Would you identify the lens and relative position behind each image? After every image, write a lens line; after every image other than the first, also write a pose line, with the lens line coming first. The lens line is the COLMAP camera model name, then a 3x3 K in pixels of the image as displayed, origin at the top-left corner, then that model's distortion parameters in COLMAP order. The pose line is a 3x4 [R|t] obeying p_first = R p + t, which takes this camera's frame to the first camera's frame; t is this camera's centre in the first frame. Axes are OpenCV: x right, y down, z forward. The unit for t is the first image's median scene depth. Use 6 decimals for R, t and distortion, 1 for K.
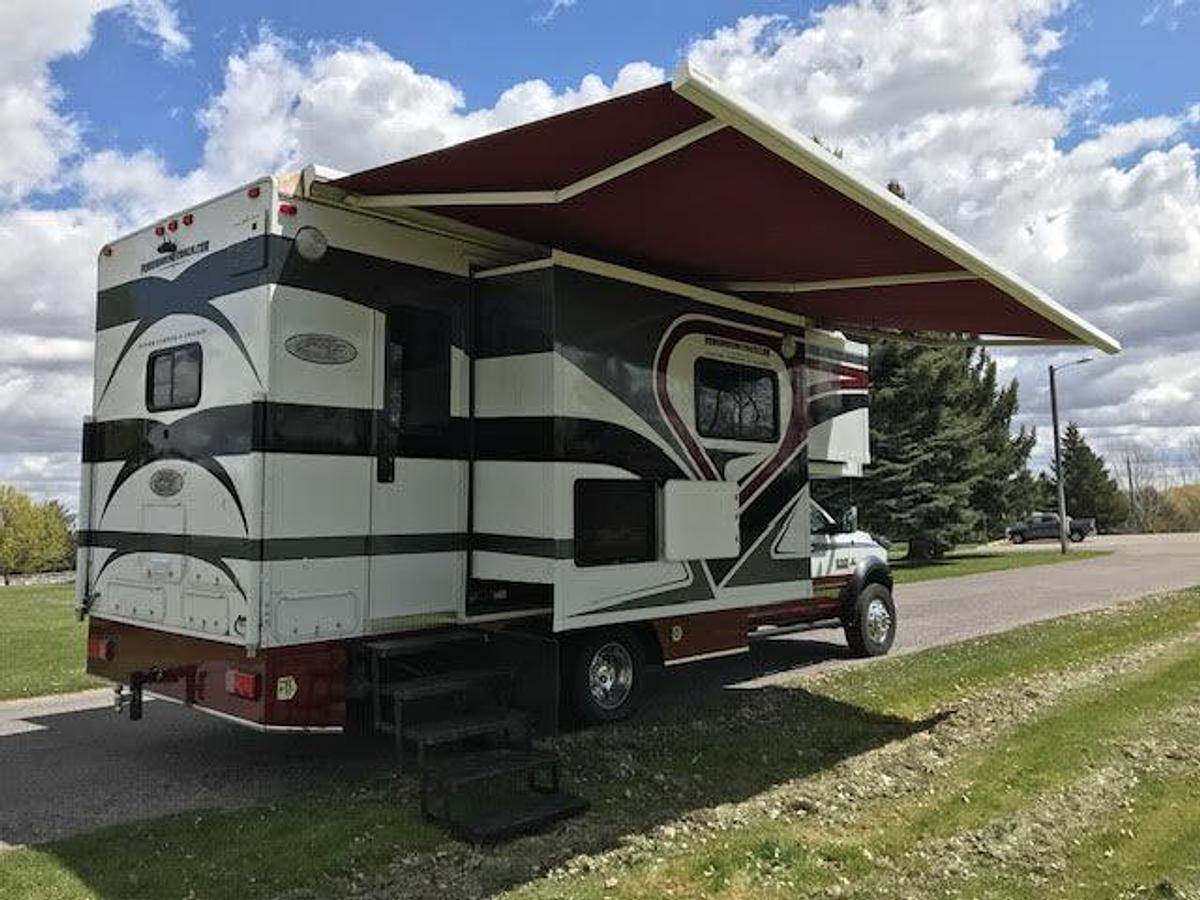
lens RADIAL K [[973.2, 0, 600.0], [0, 973.2, 450.0], [0, 0, 1]] dist [0.013999, 0.000643]
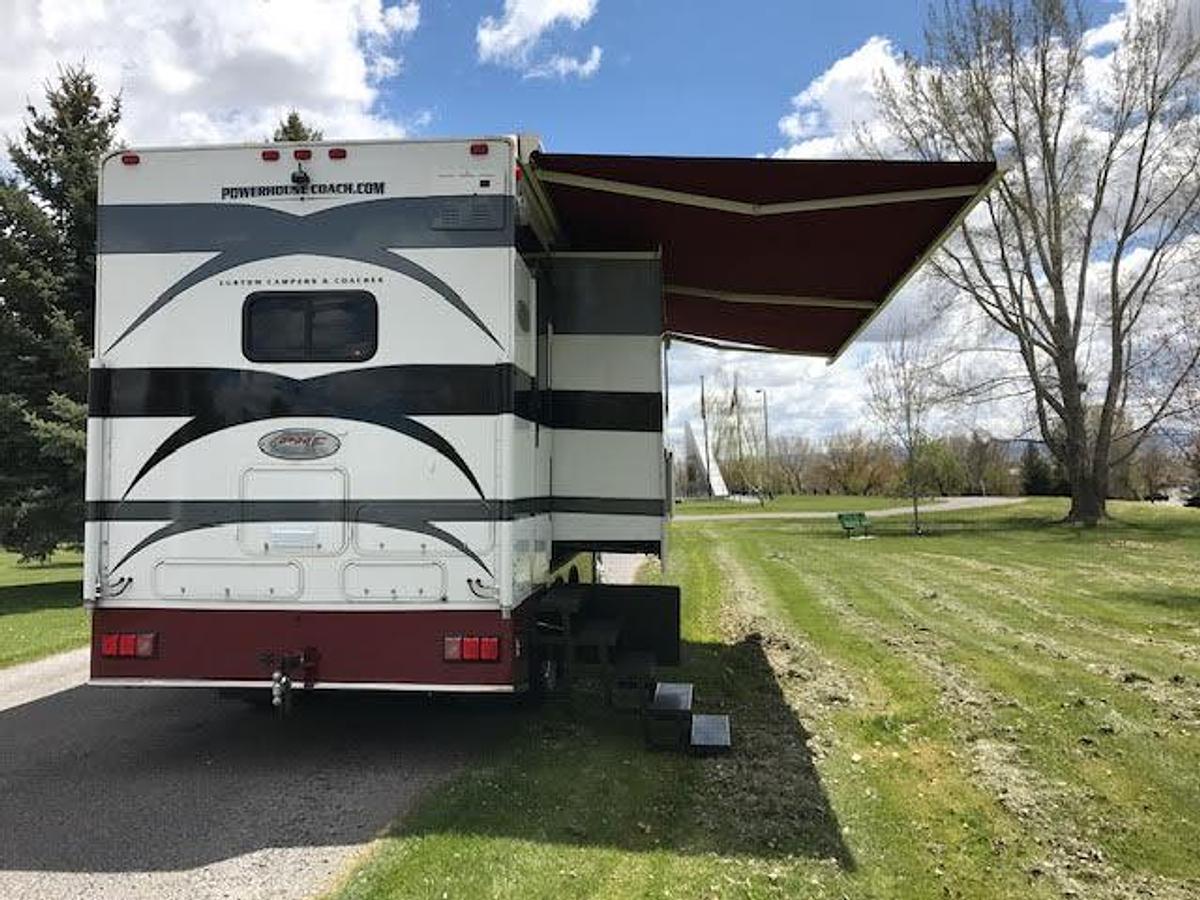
lens RADIAL K [[973.2, 0, 600.0], [0, 973.2, 450.0], [0, 0, 1]] dist [0.013999, 0.000643]
pose [[0.803218, 0.017907, 0.595416, -0.450581], [-0.026910, 0.999618, 0.006238, 0.015826], [-0.595077, -0.021033, 0.803393, 0.073537]]
